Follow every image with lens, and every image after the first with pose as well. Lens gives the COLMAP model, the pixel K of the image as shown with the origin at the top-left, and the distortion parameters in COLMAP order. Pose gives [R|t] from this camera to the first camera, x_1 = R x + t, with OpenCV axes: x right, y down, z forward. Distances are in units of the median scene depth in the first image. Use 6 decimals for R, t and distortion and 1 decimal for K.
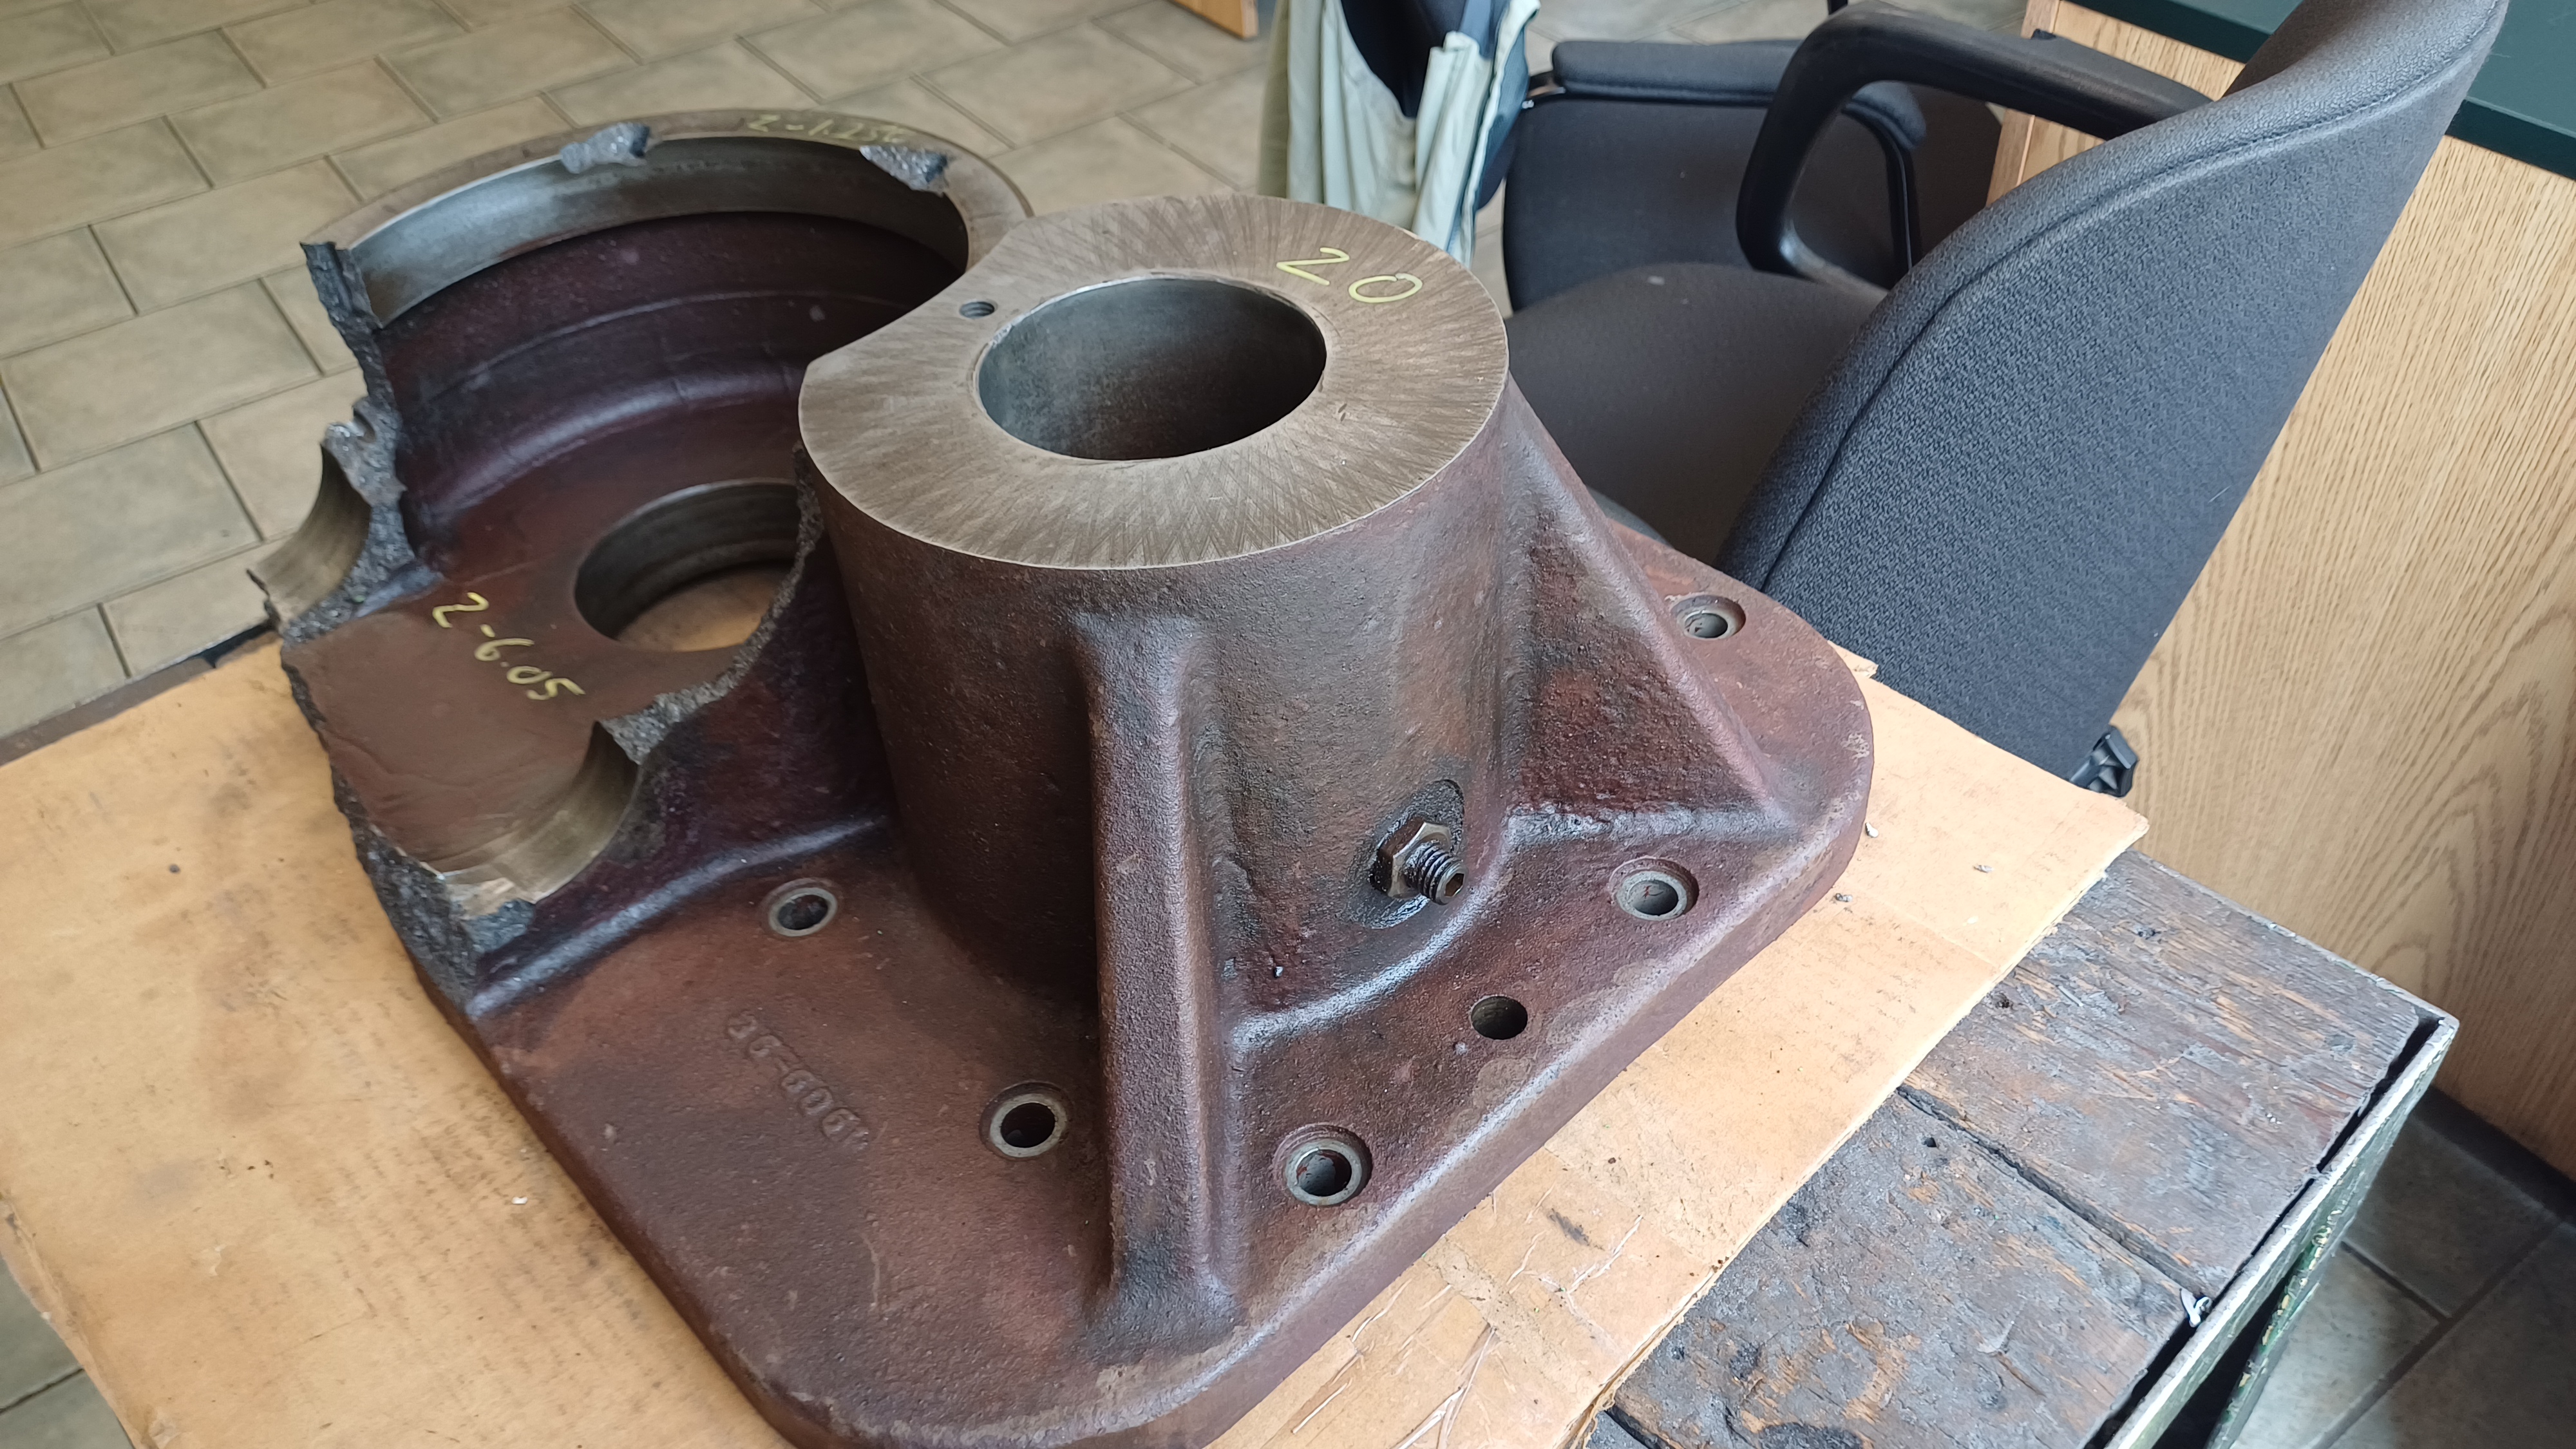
lens RADIAL K [[1849.0, 0, 1286.8], [0, 1849.0, 723.6], [0, 0, 1]] dist [0.042887, -0.001170]
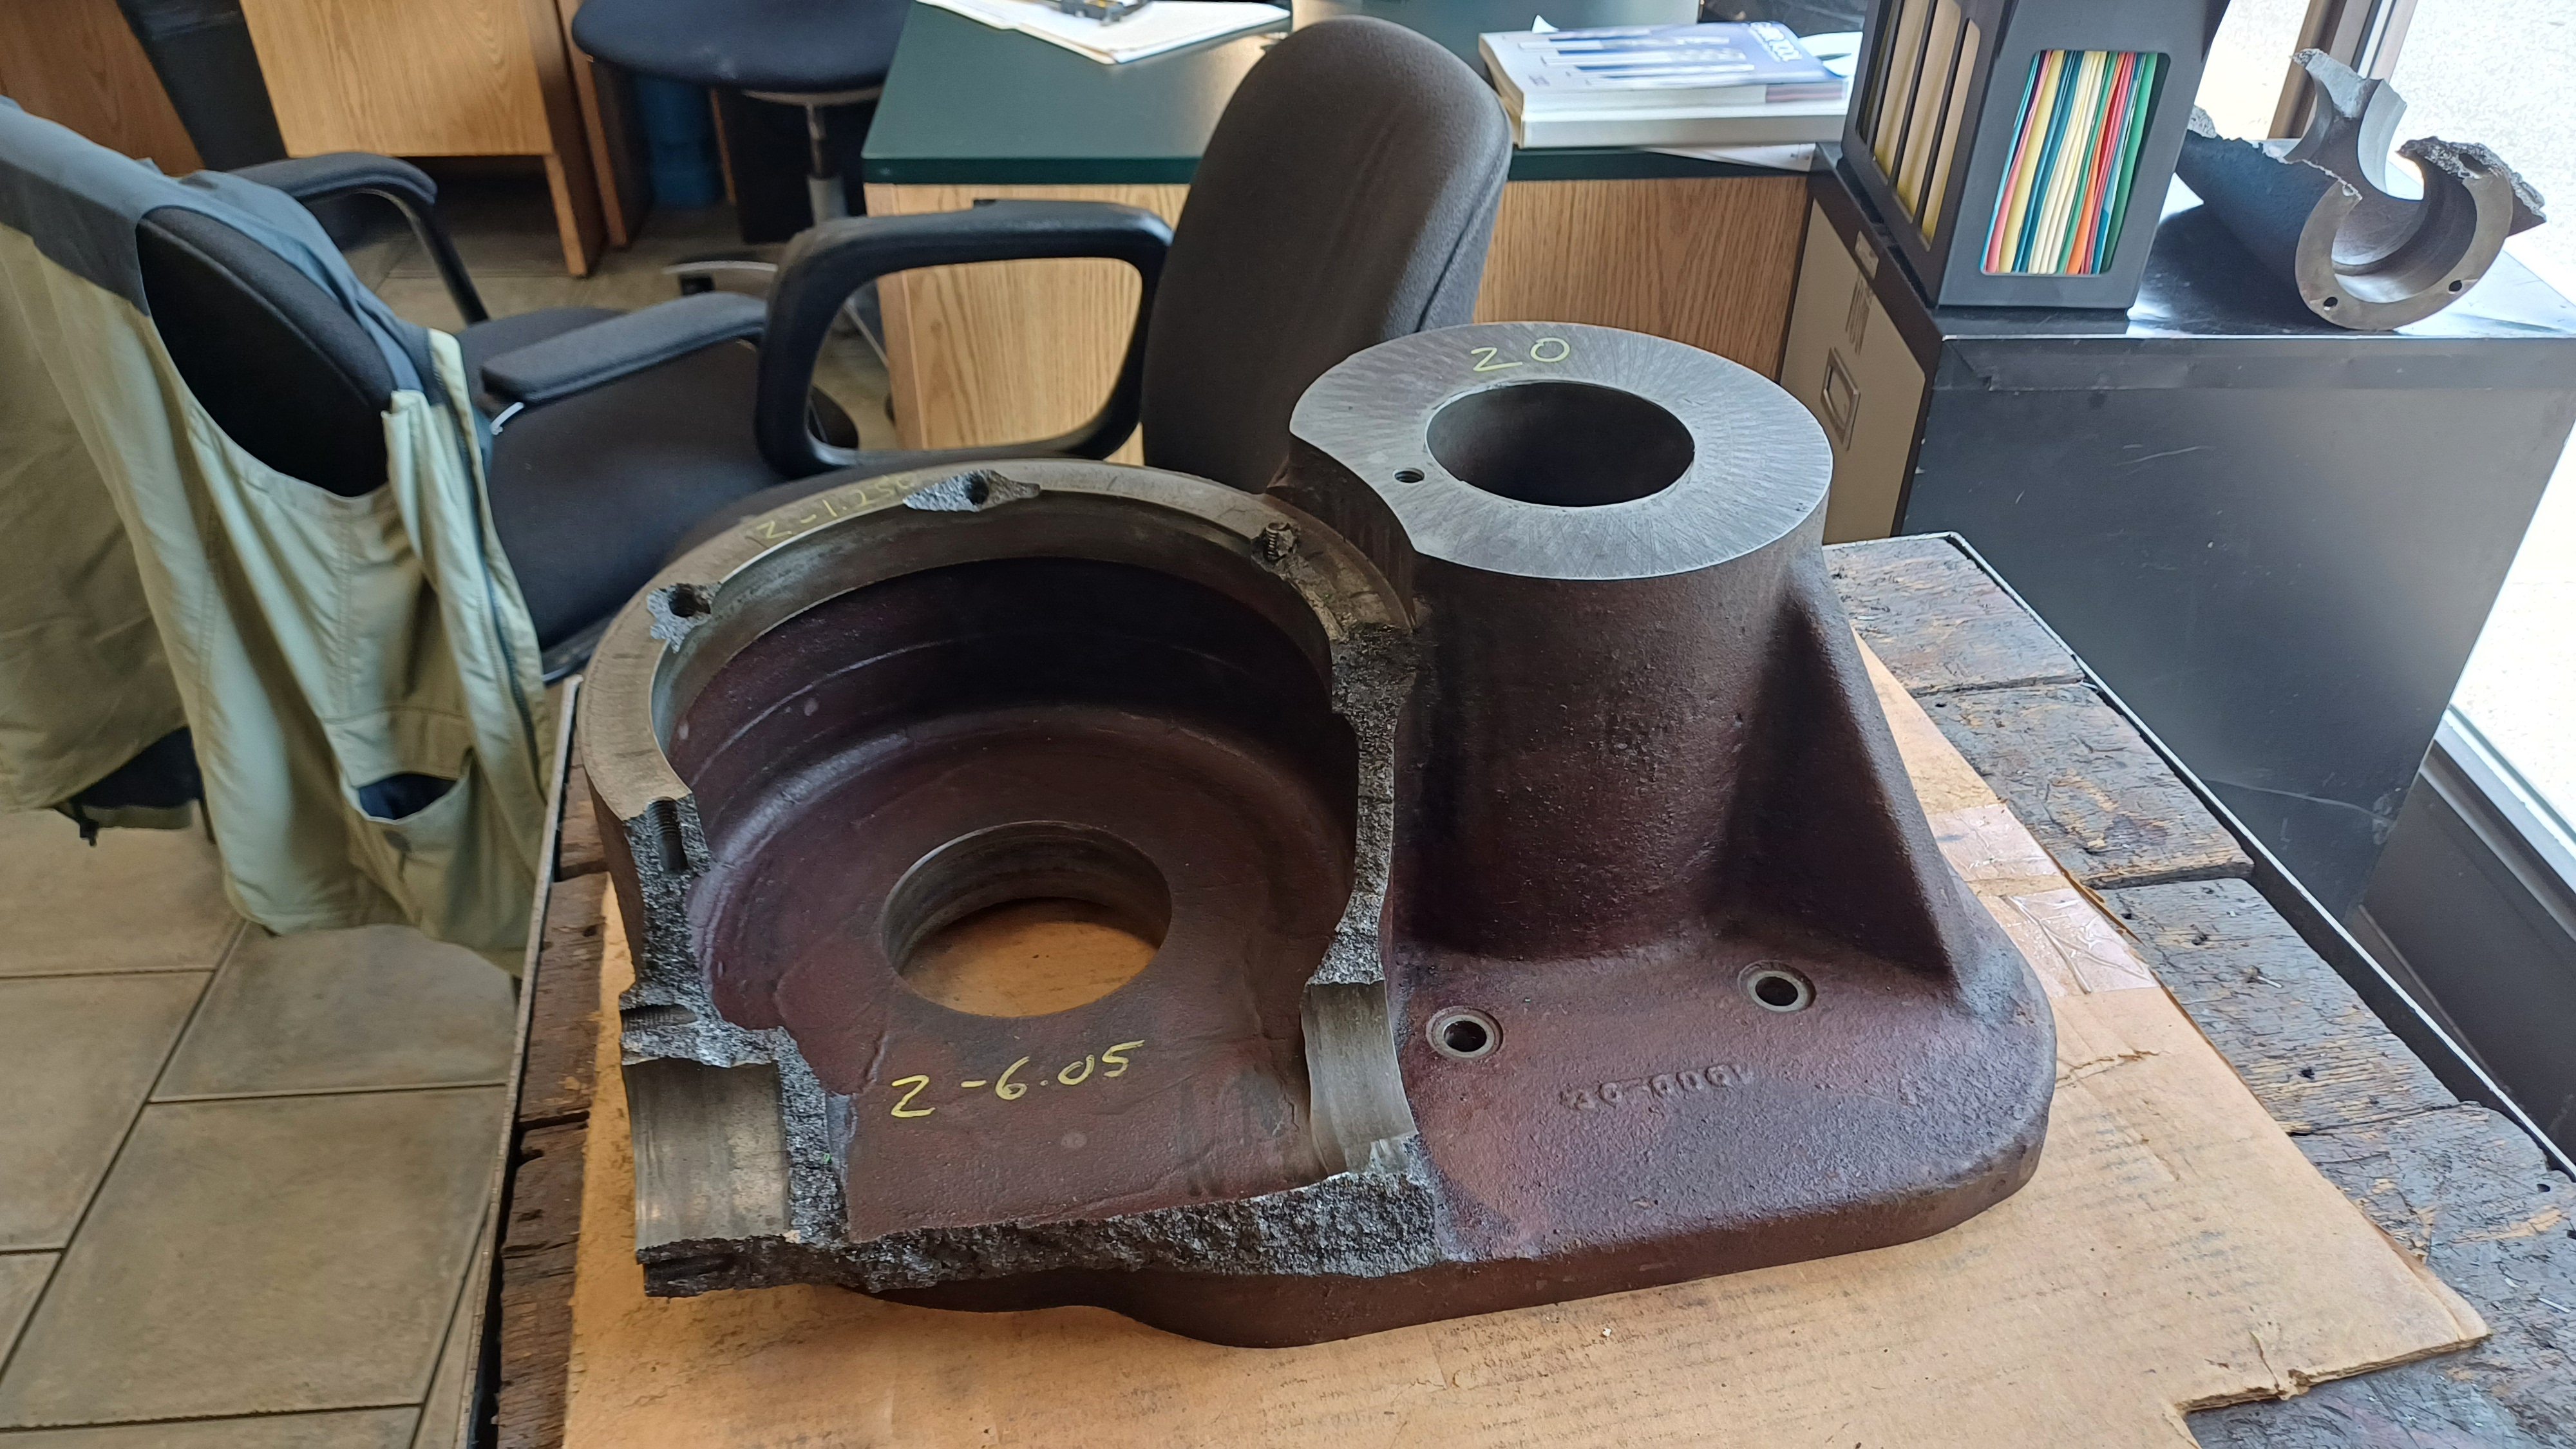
lens RADIAL K [[1849.0, 0, 1286.5], [0, 1849.0, 726.7], [0, 0, 1]] dist [0.042887, -0.001170]
pose [[0.540496, -0.469217, 0.698355, -0.411947], [0.547985, 0.826170, 0.130978, -0.105531], [-0.638417, 0.311895, 0.703666, 0.089679]]
